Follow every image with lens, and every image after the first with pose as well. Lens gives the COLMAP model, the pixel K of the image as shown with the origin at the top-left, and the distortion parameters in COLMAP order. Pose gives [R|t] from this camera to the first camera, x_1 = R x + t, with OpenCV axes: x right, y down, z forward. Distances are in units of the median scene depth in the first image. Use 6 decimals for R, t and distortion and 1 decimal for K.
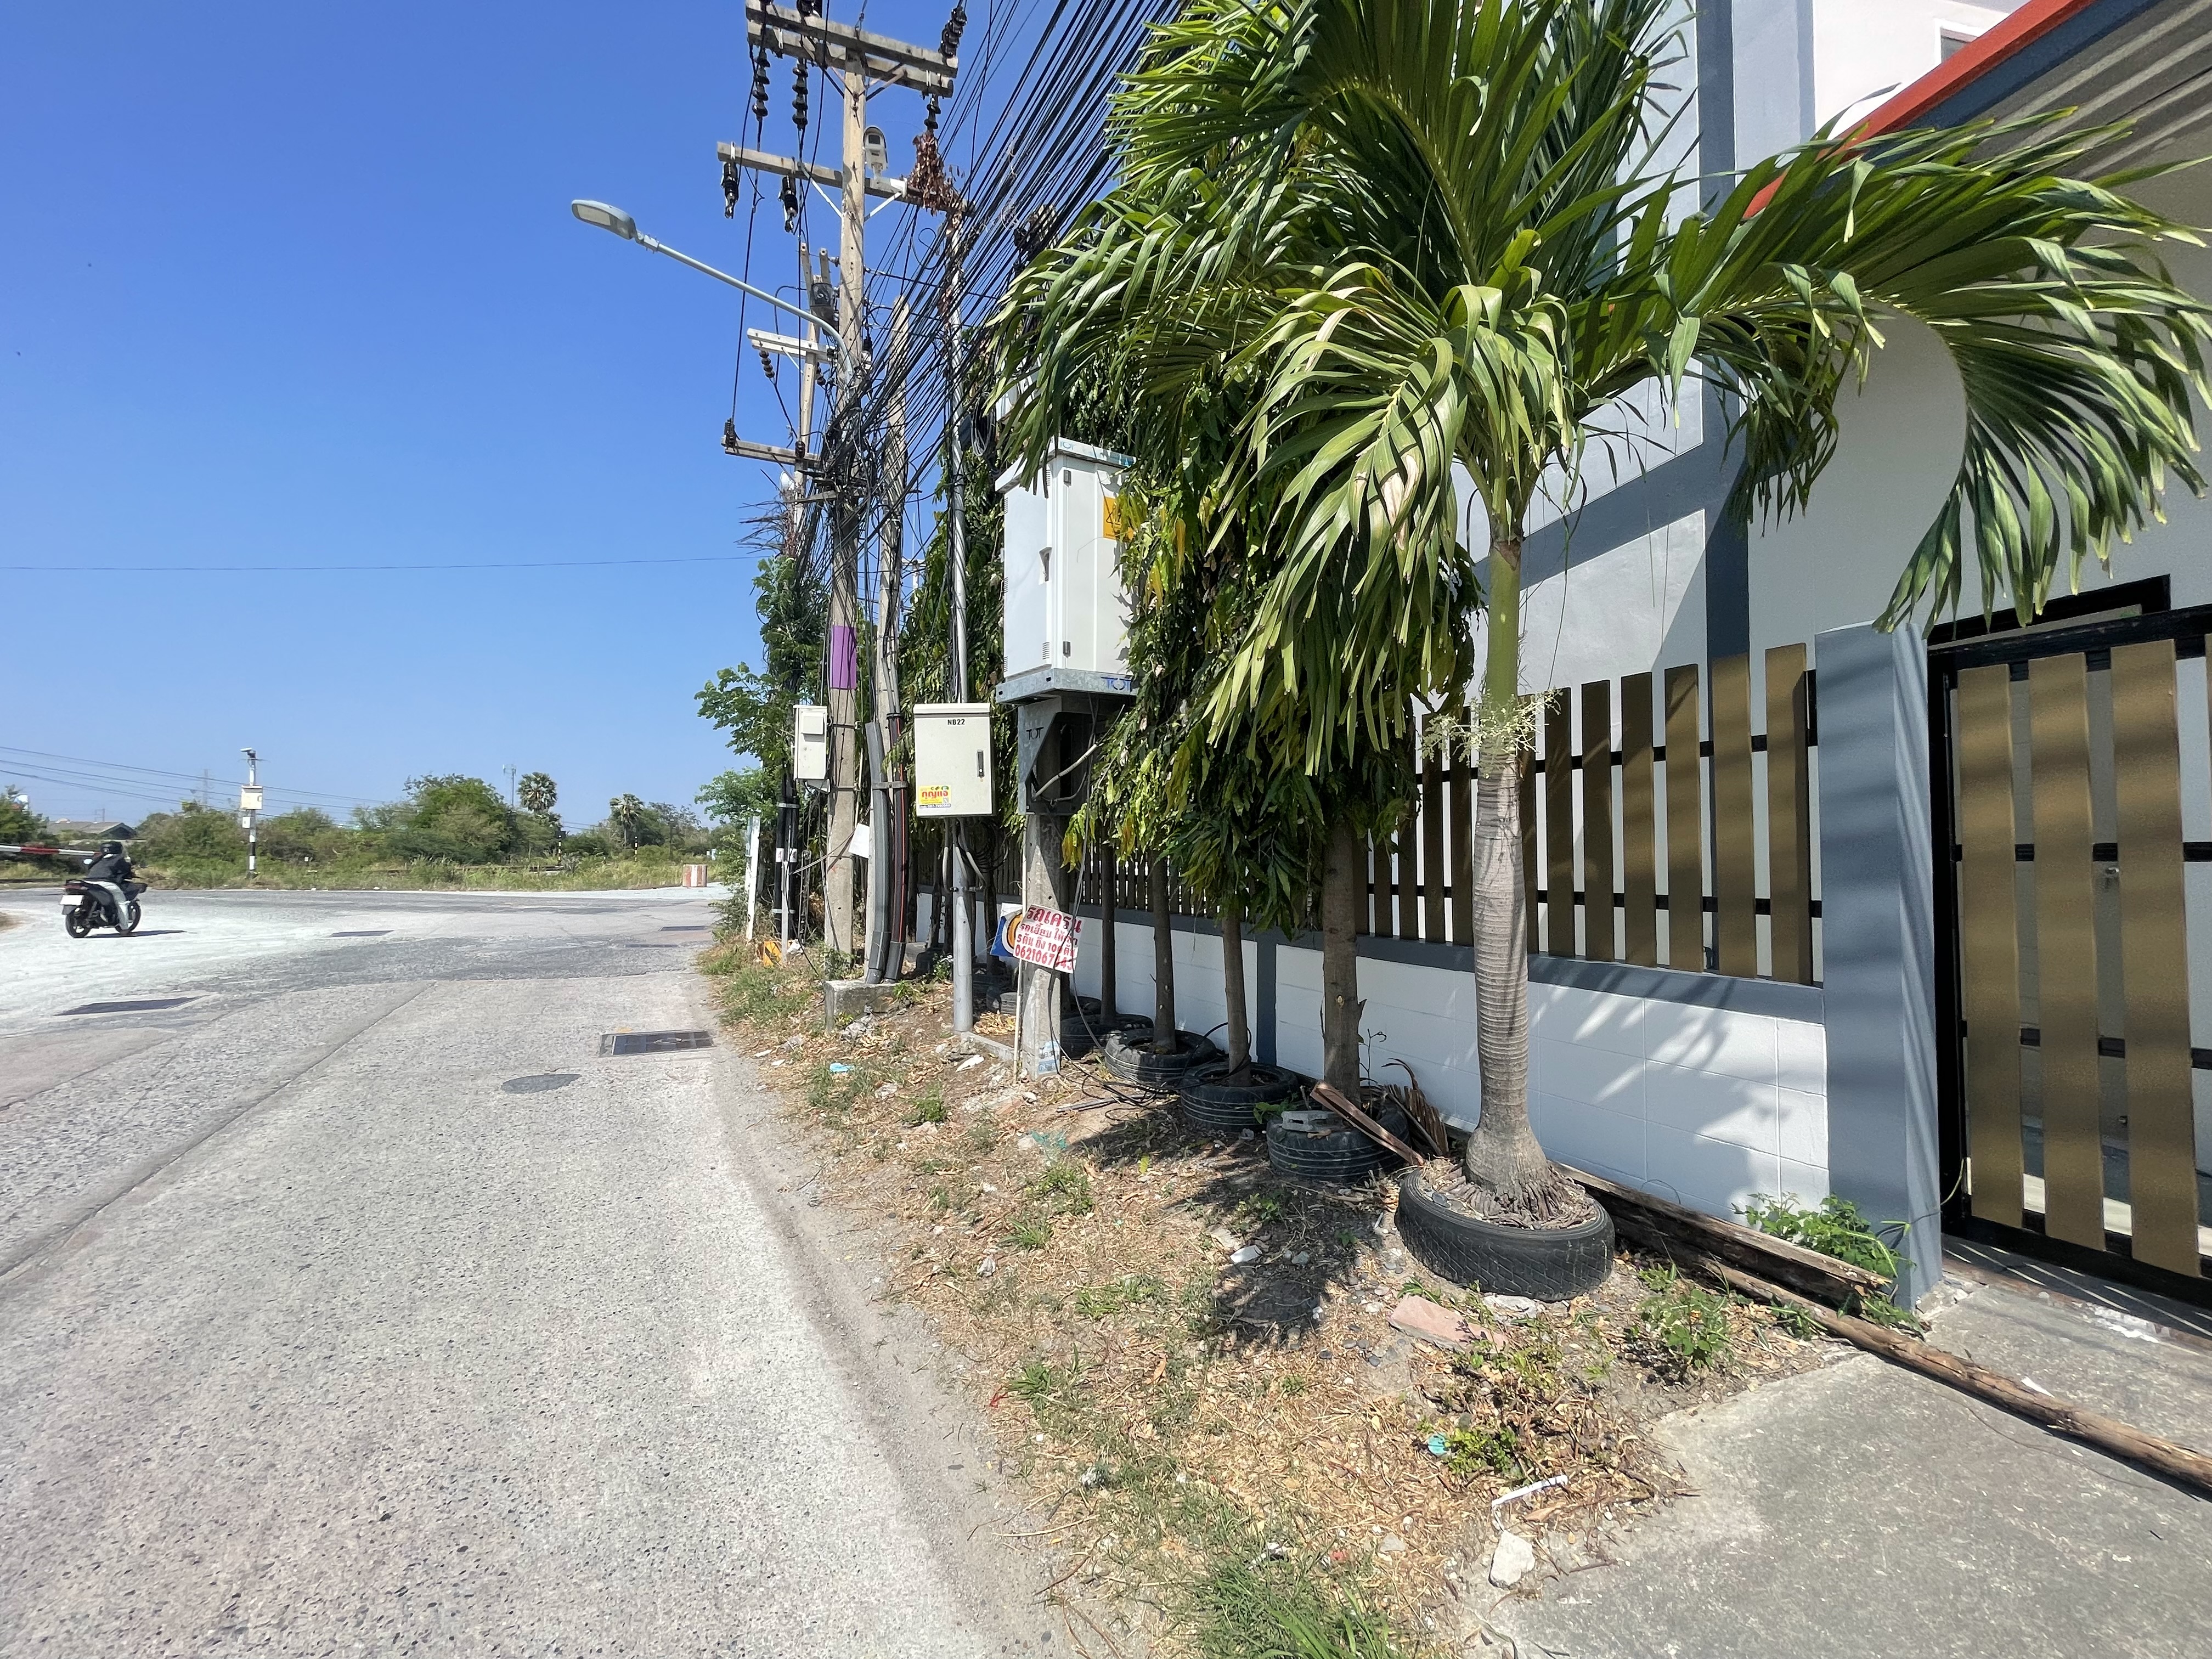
lens RADIAL K [[893.8, 0, 1106.2], [0, 893.8, 825.7], [0, 0, 1]] dist [0.000022, -0.000212]
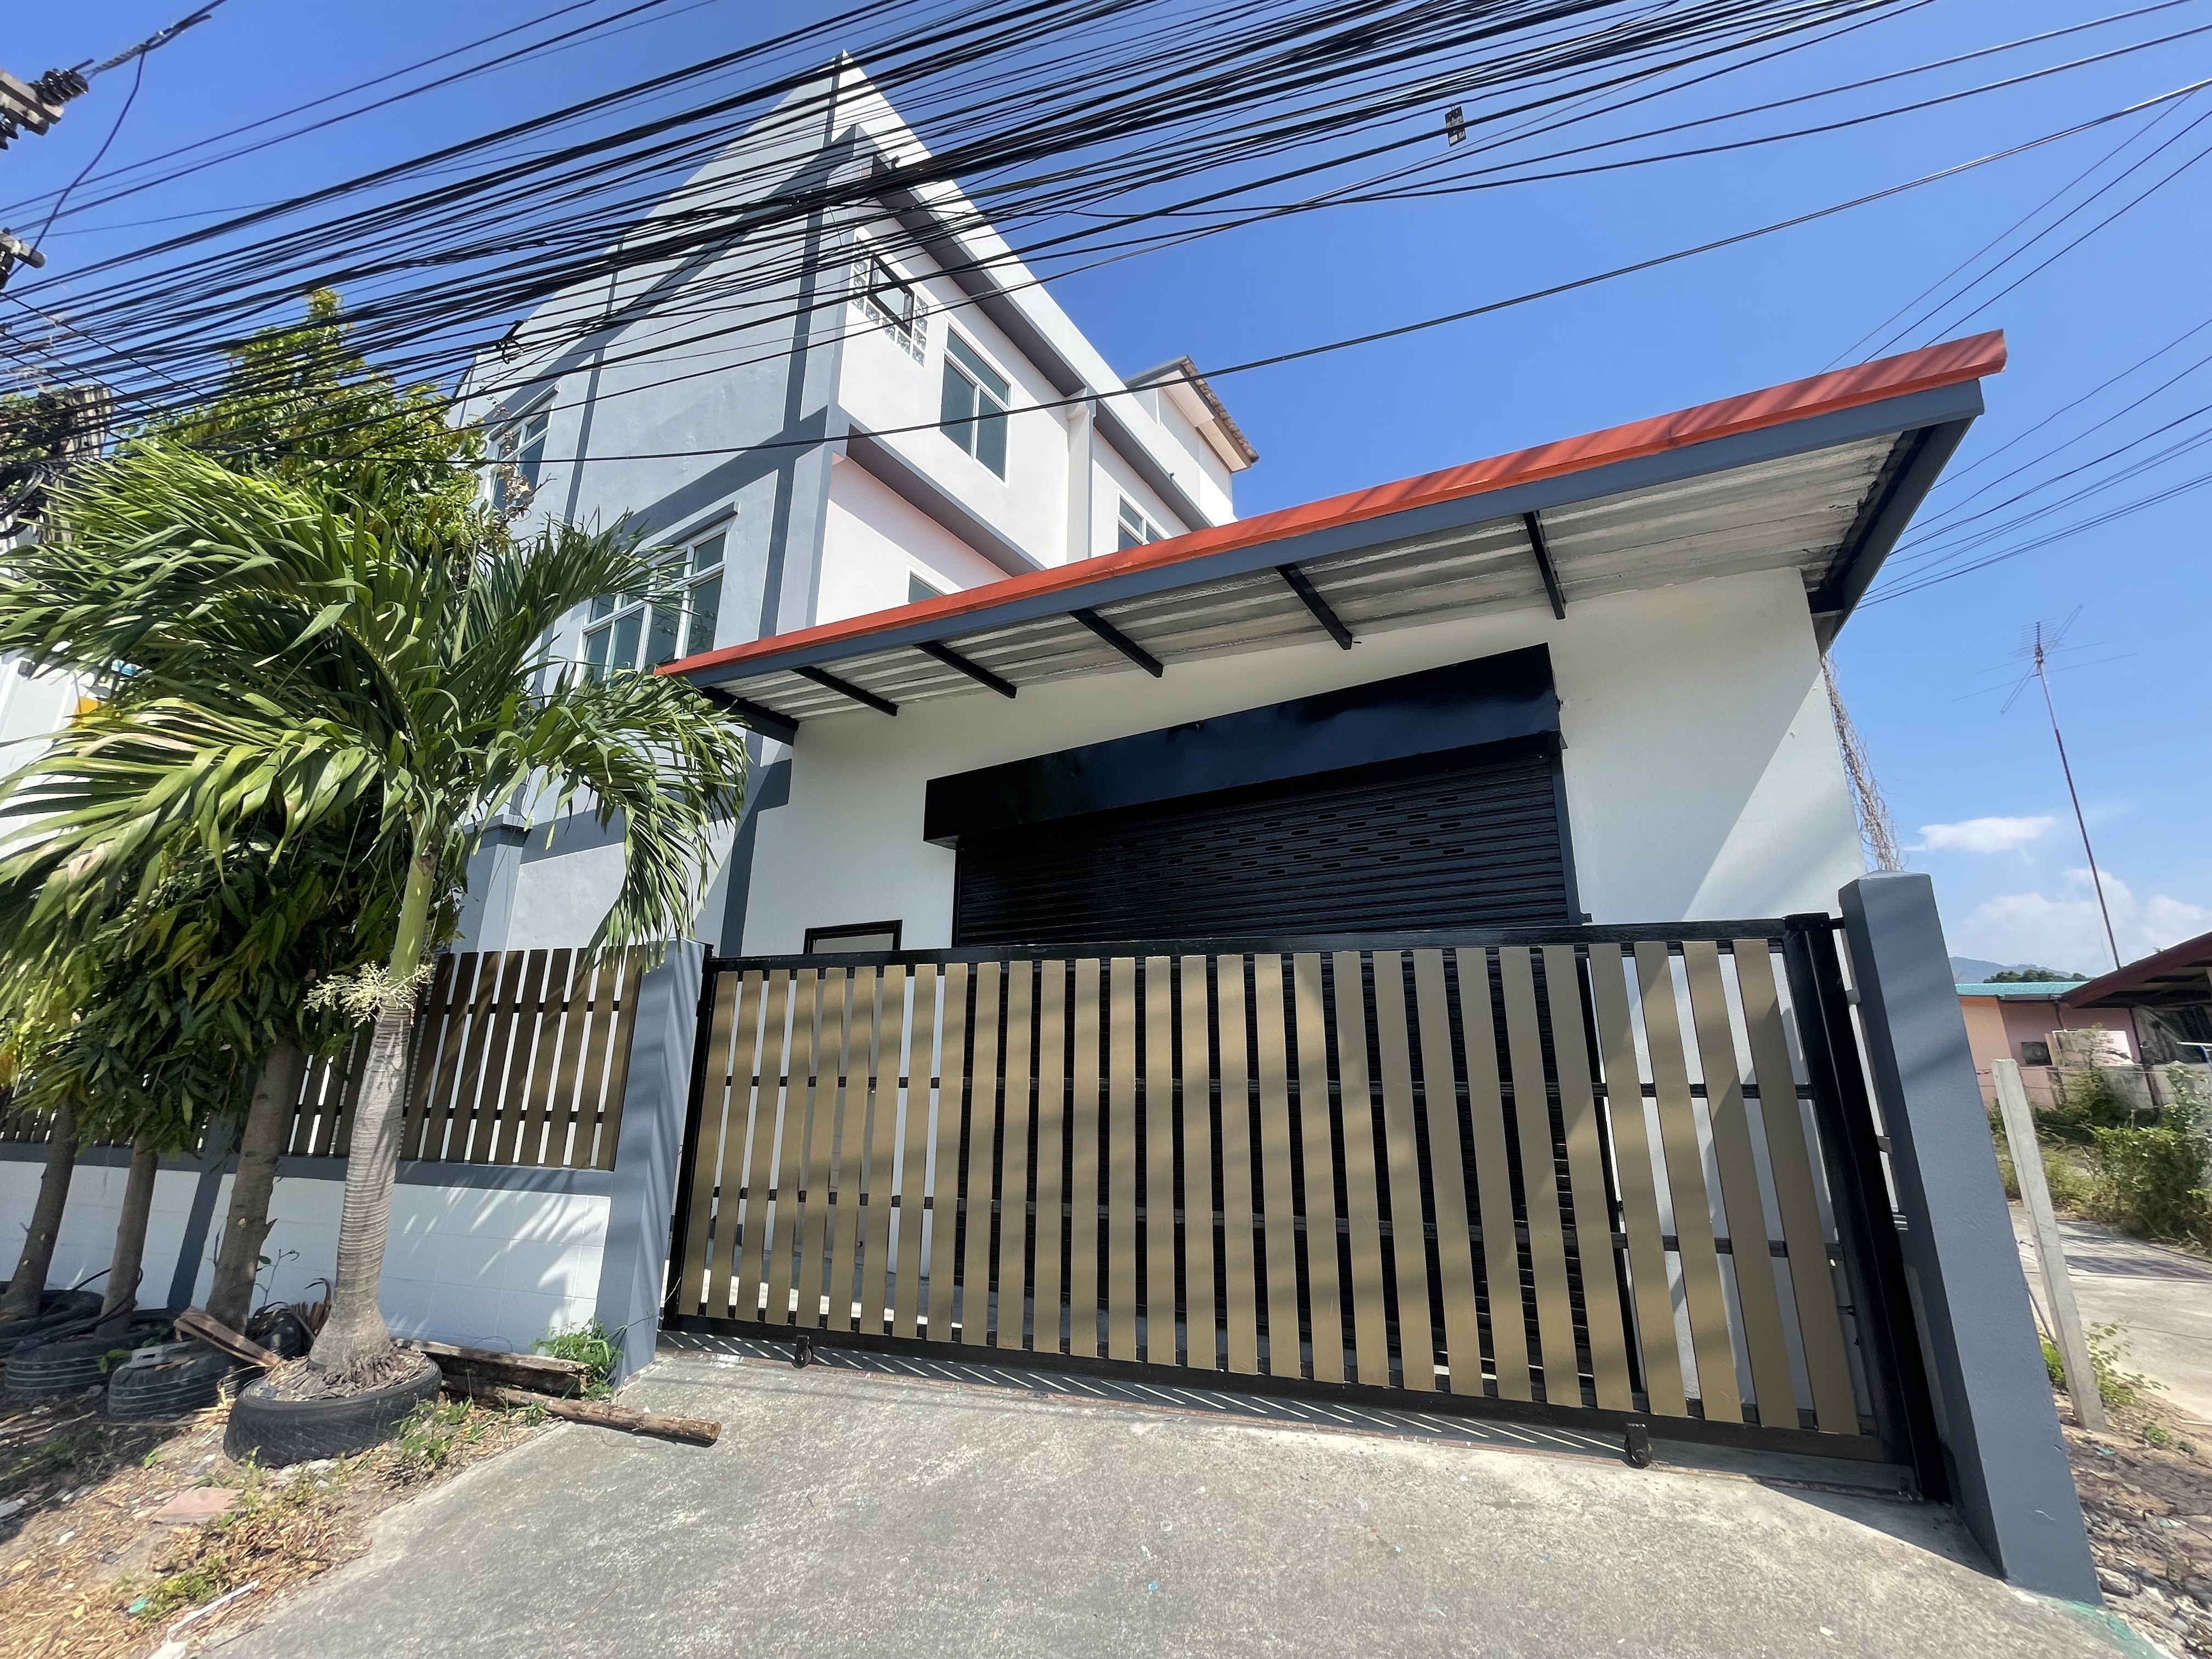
lens RADIAL K [[891.5, 0, 1106.5], [0, 891.5, 845.8], [0, 0, 1]] dist [-0.003730, -0.000273]
pose [[0.689992, 0.182847, 0.700341, 0.210289], [-0.028320, 0.973646, -0.226300, -0.039338], [-0.723262, 0.136312, 0.676986, -0.696901]]
